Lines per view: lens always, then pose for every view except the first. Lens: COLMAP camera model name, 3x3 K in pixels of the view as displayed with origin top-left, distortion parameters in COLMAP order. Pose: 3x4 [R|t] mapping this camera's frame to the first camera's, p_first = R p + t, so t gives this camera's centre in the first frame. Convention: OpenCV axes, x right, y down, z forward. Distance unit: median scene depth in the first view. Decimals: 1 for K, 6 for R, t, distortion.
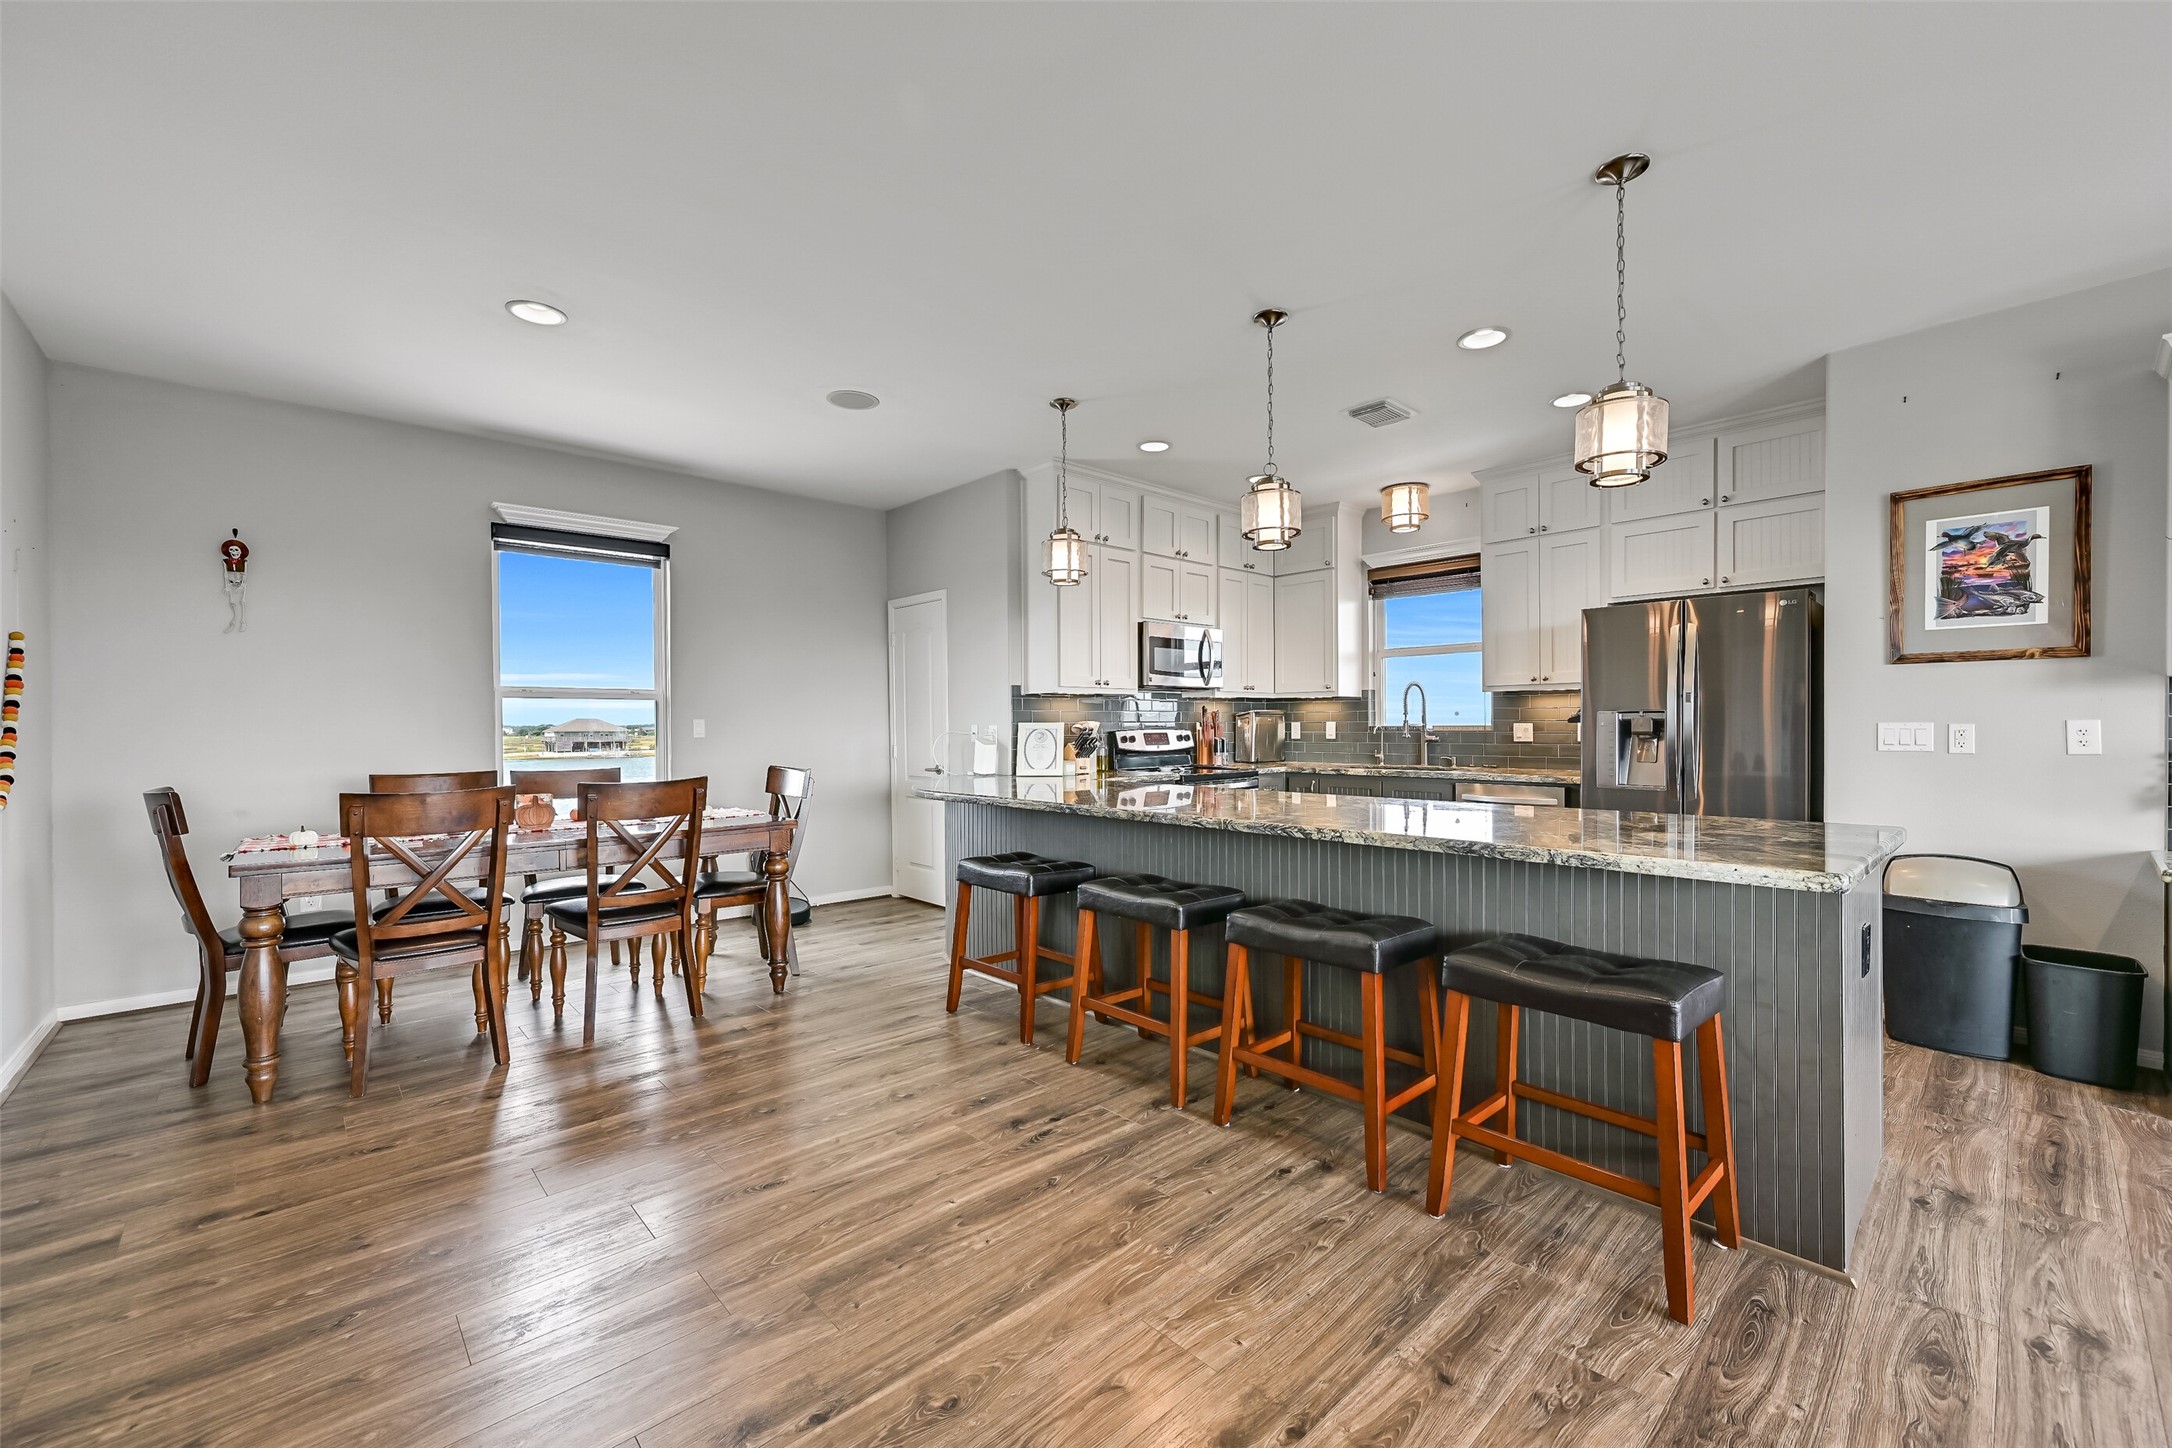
lens RADIAL K [[866.4, 0, 1086.6], [0, 866.4, 730.0], [0, 0, 1]] dist [0.004248, 0.000332]
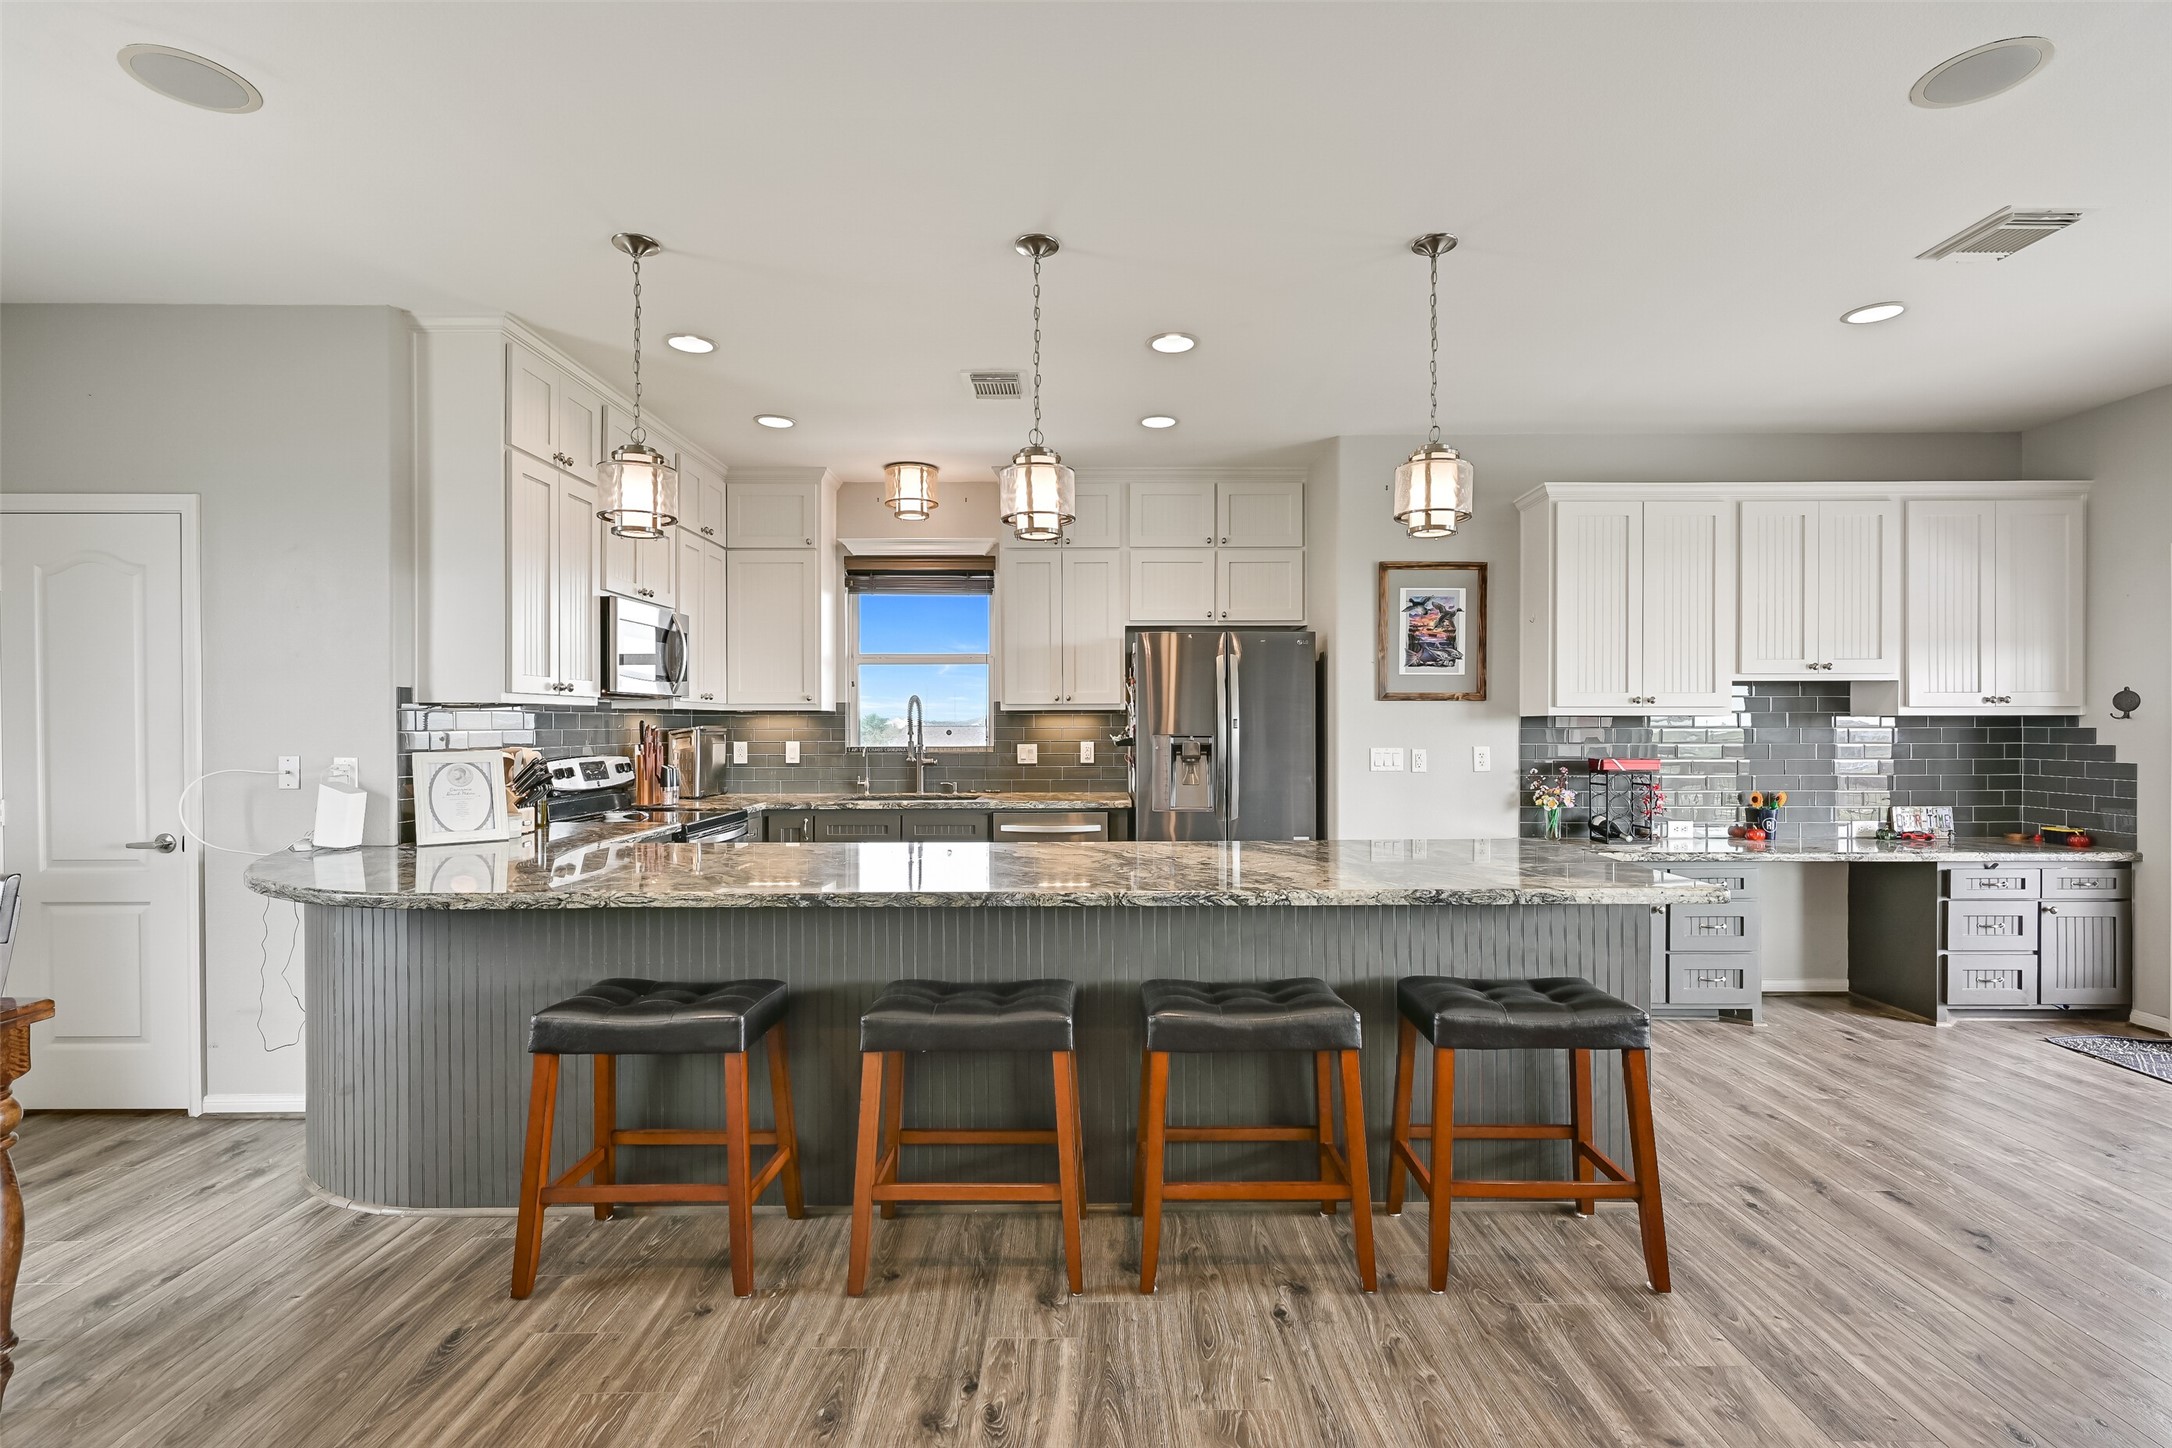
lens RADIAL K [[1024.4, 0, 1091.0], [0, 1024.4, 729.1], [0, 0, 1]] dist [0.001206, 0.001375]
pose [[0.677508, 0.001194, 0.735514, -0.325443], [0.002995, 0.999986, -0.004382, -0.023497], [-0.735509, 0.005172, 0.677495, 0.249190]]
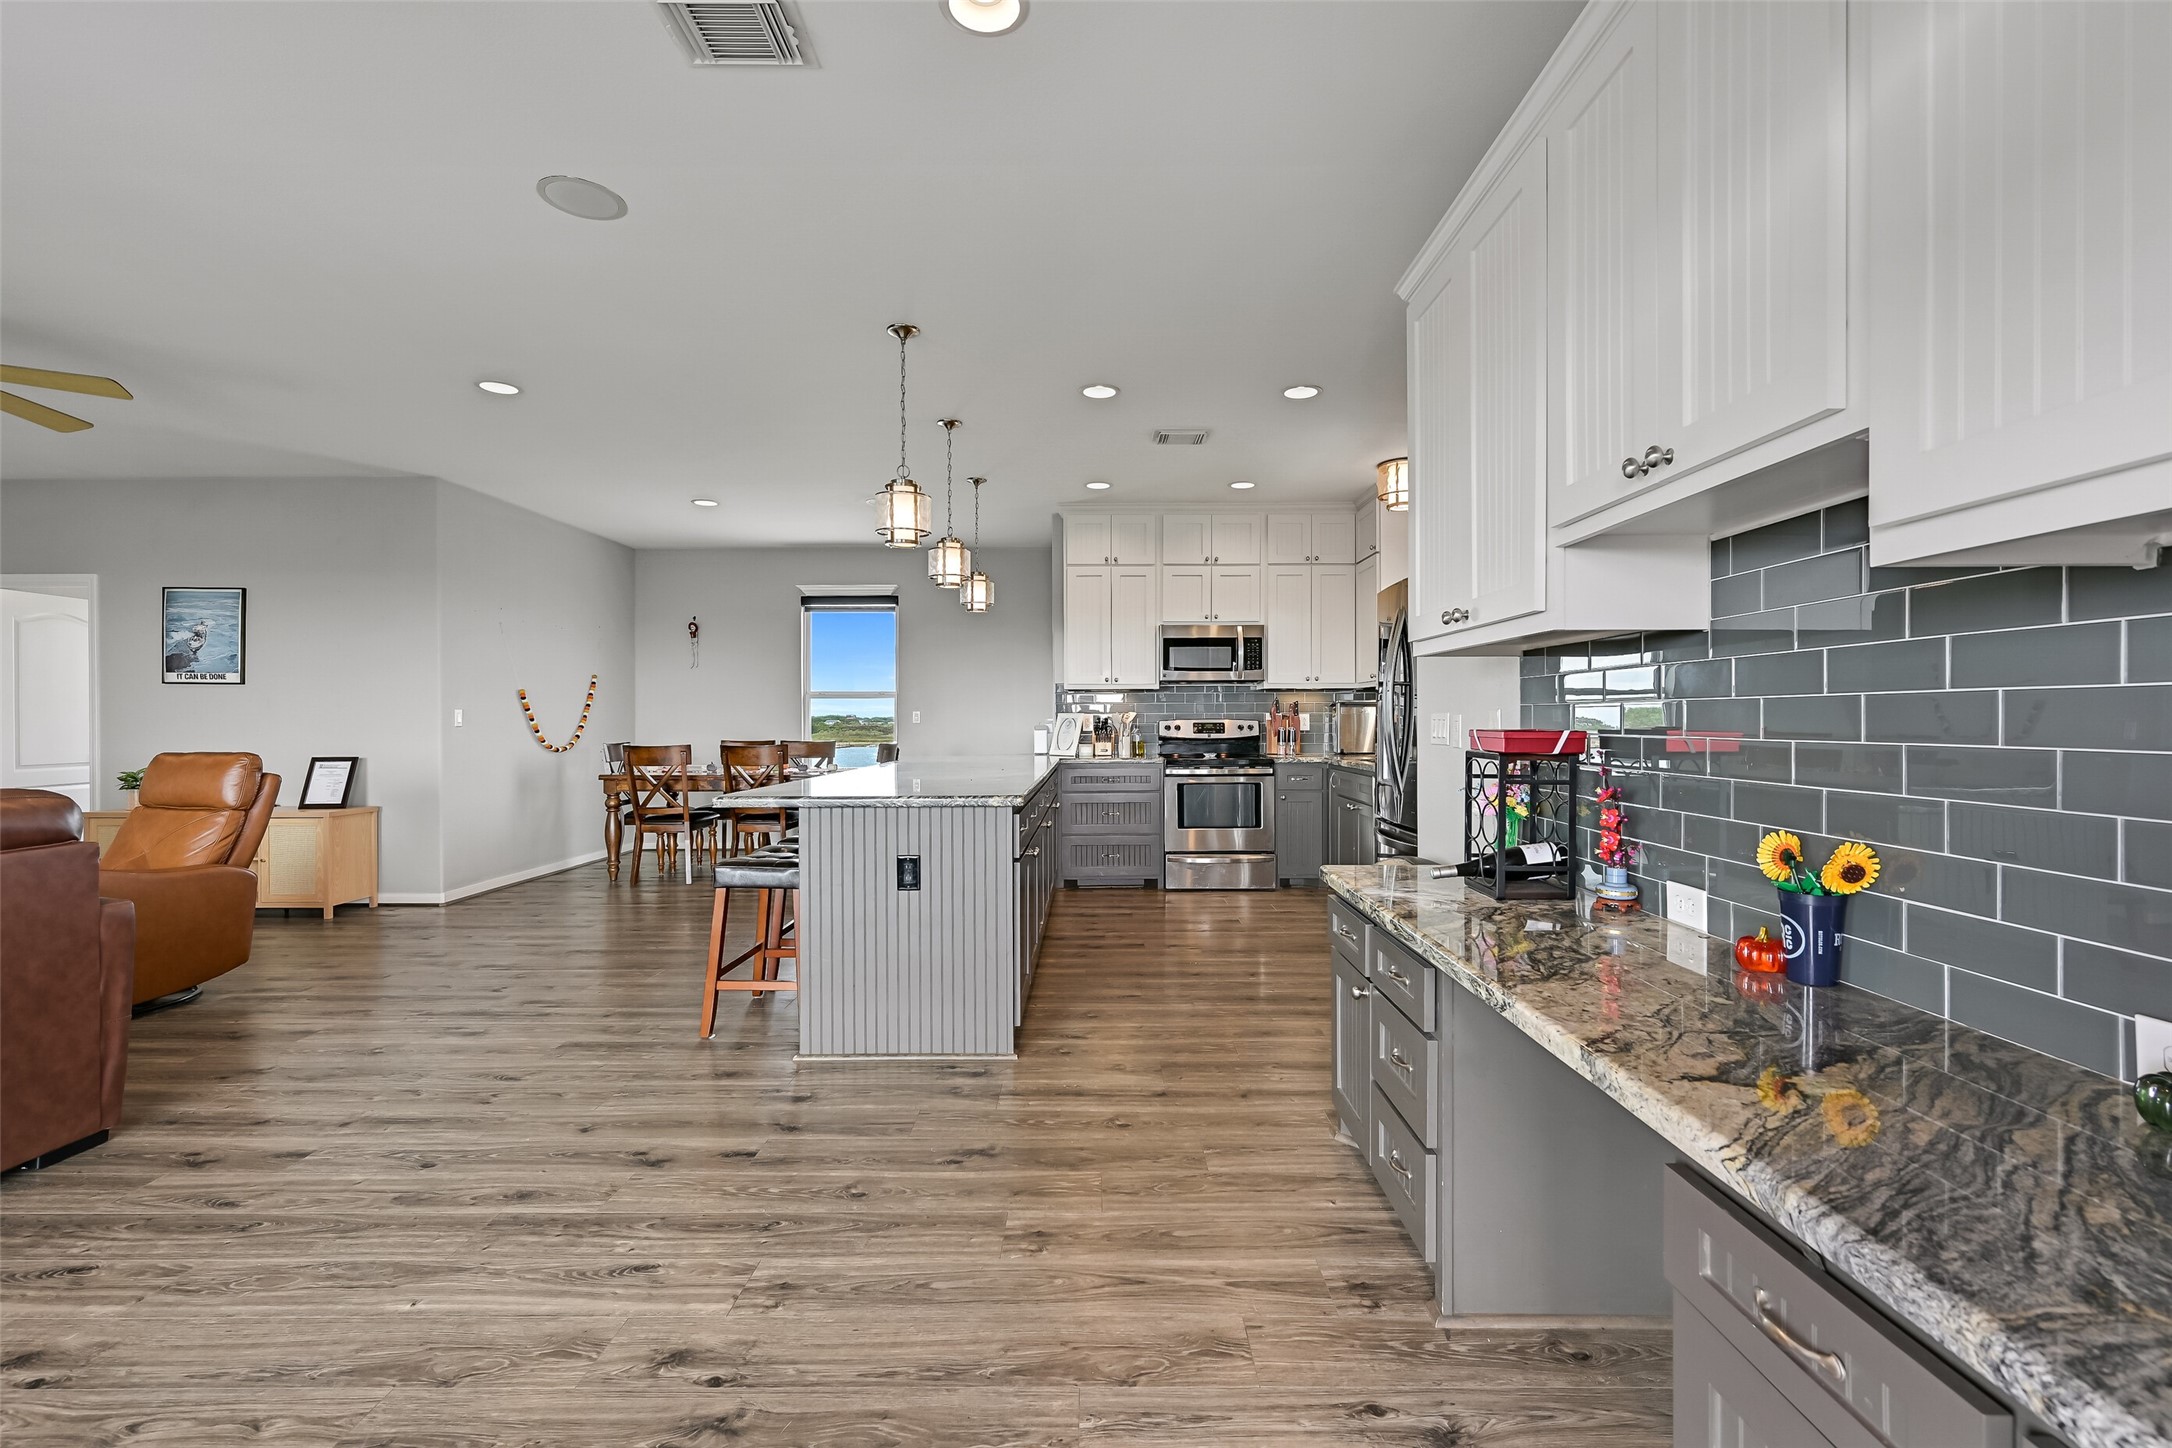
lens RADIAL K [[921.8, 0, 1079.1], [0, 921.8, 716.8], [0, 0, 1]] dist [-0.000512, -0.000023]
pose [[0.734258, 0.002629, -0.678866, 1.018434], [-0.005992, 0.999979, -0.002608, -0.000058], [0.678844, 0.005983, 0.734258, 0.039732]]
